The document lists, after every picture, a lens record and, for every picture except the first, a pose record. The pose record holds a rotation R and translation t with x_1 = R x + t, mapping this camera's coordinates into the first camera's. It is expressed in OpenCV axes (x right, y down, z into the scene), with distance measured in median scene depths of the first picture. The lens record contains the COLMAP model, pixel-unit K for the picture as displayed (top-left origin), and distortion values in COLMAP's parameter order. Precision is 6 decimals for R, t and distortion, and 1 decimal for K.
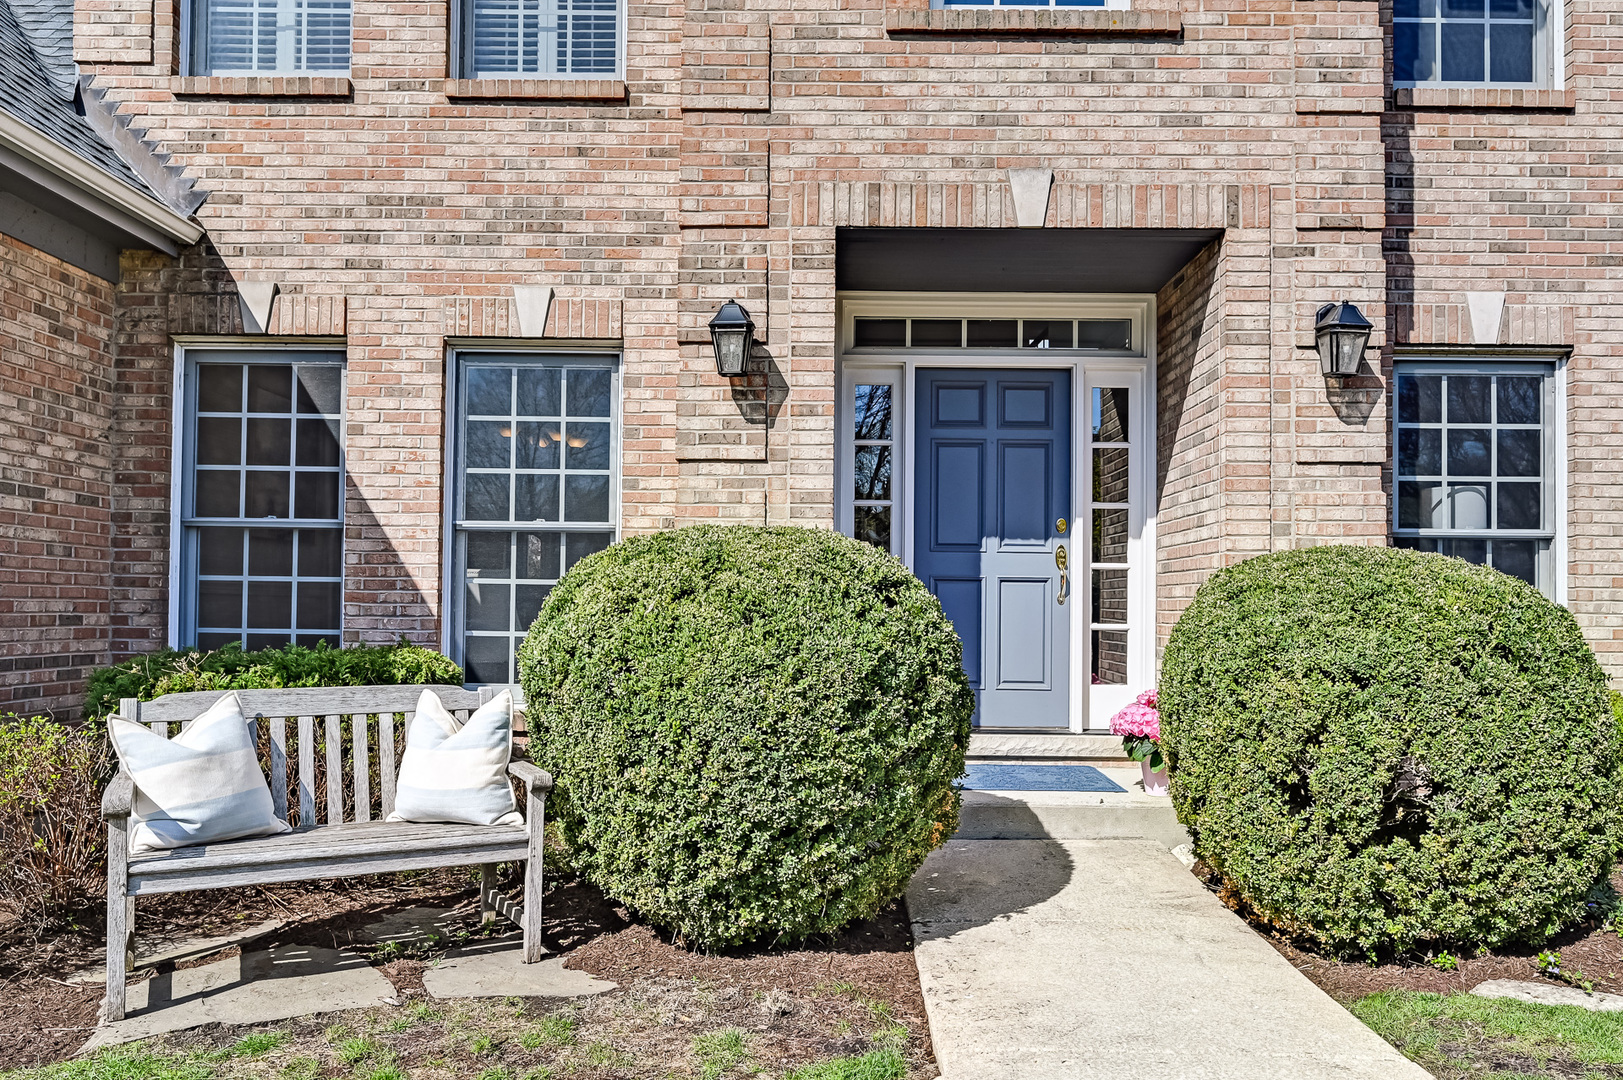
lens RADIAL K [[1118.6, 0, 769.7], [0, 1118.6, 548.9], [0, 0, 1]] dist [-0.002449, -0.000861]
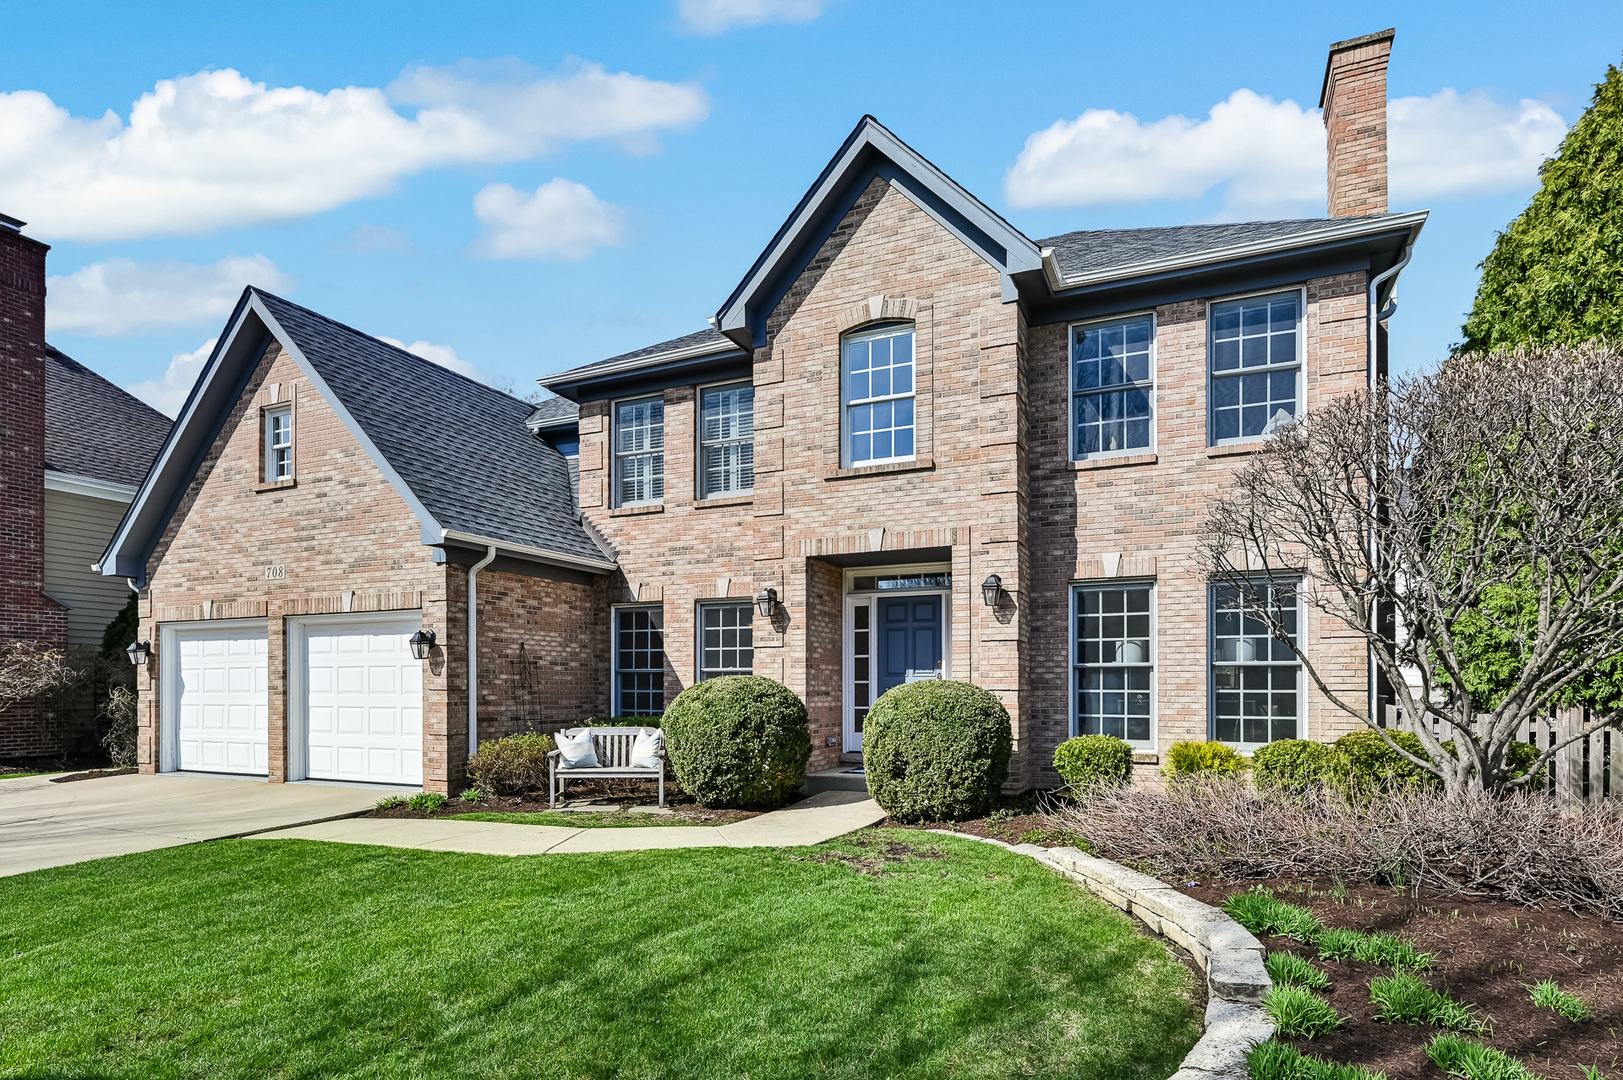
lens RADIAL K [[788.9, 0, 810.1], [0, 788.9, 644.8], [0, 0, 1]] dist [-0.000196, 0.000183]
pose [[0.922129, -0.031846, -0.385570, 0.706599], [0.028293, 0.999489, -0.014885, -0.048401], [0.385847, 0.002817, 0.922558, -0.642350]]
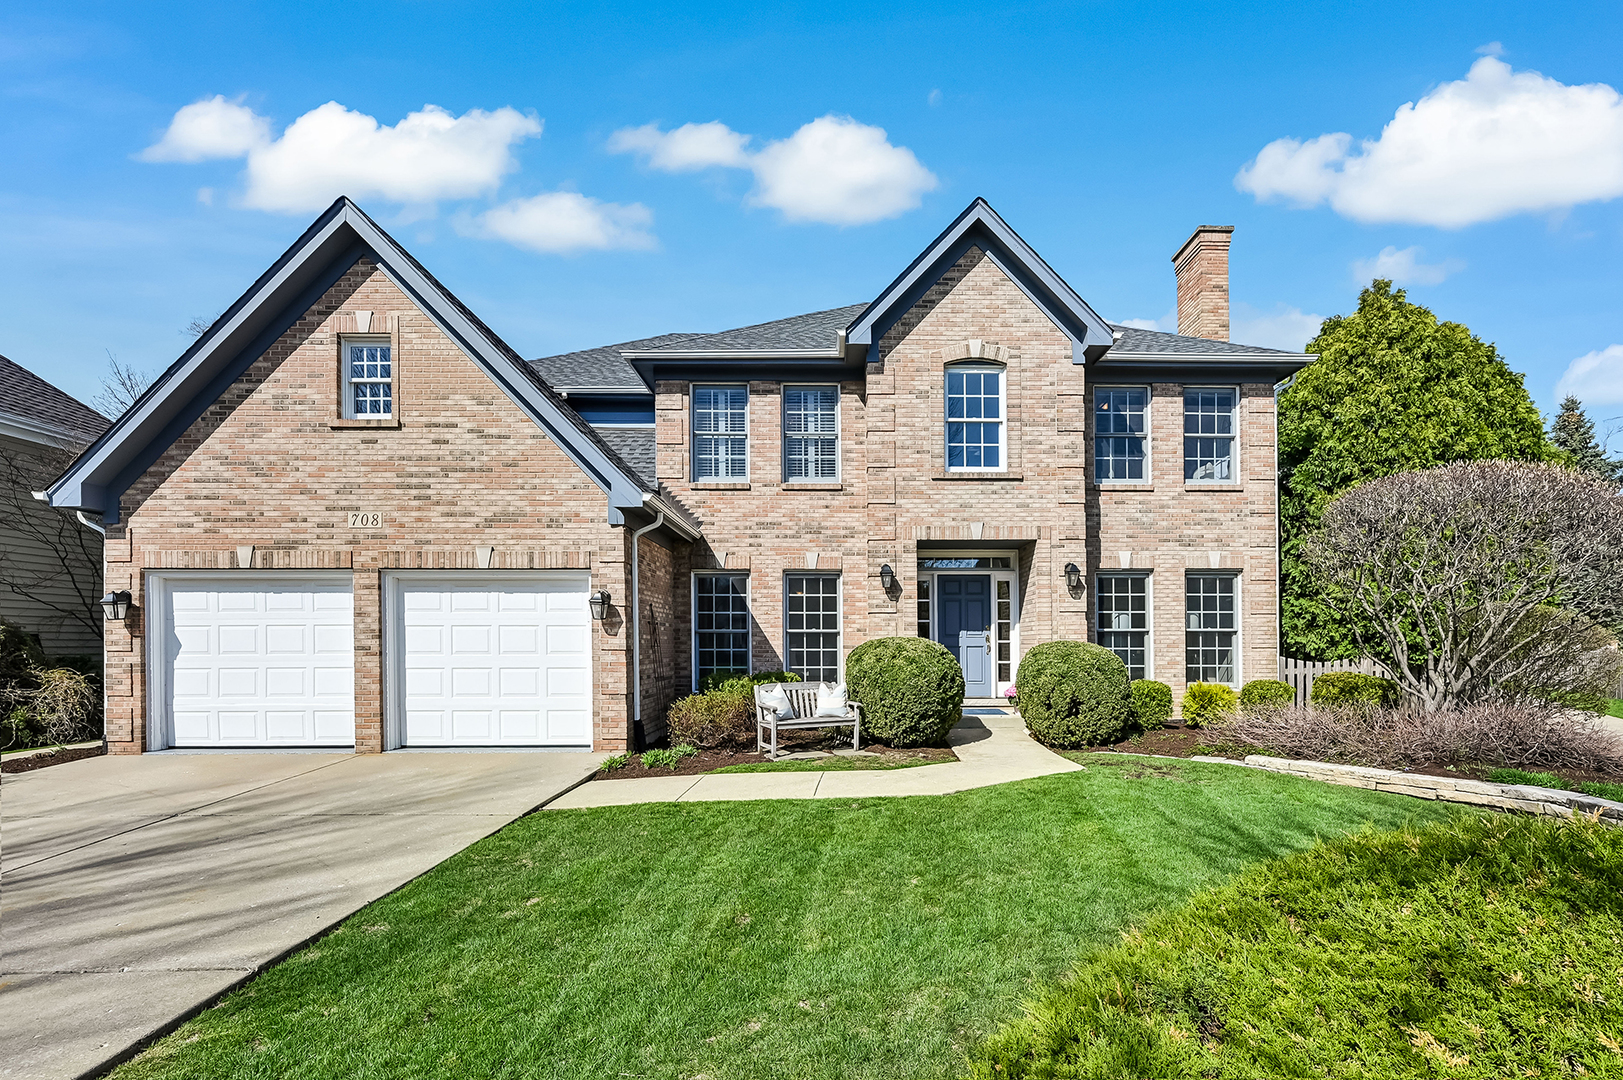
lens RADIAL K [[672.5, 0, 817.6], [0, 672.5, 606.1], [0, 0, 1]] dist [-0.000409, -0.000029]
pose [[0.999877, -0.011434, 0.010732, -0.227549], [0.011524, 0.999899, -0.008373, -0.076695], [-0.010635, 0.008496, 0.999907, -0.852546]]
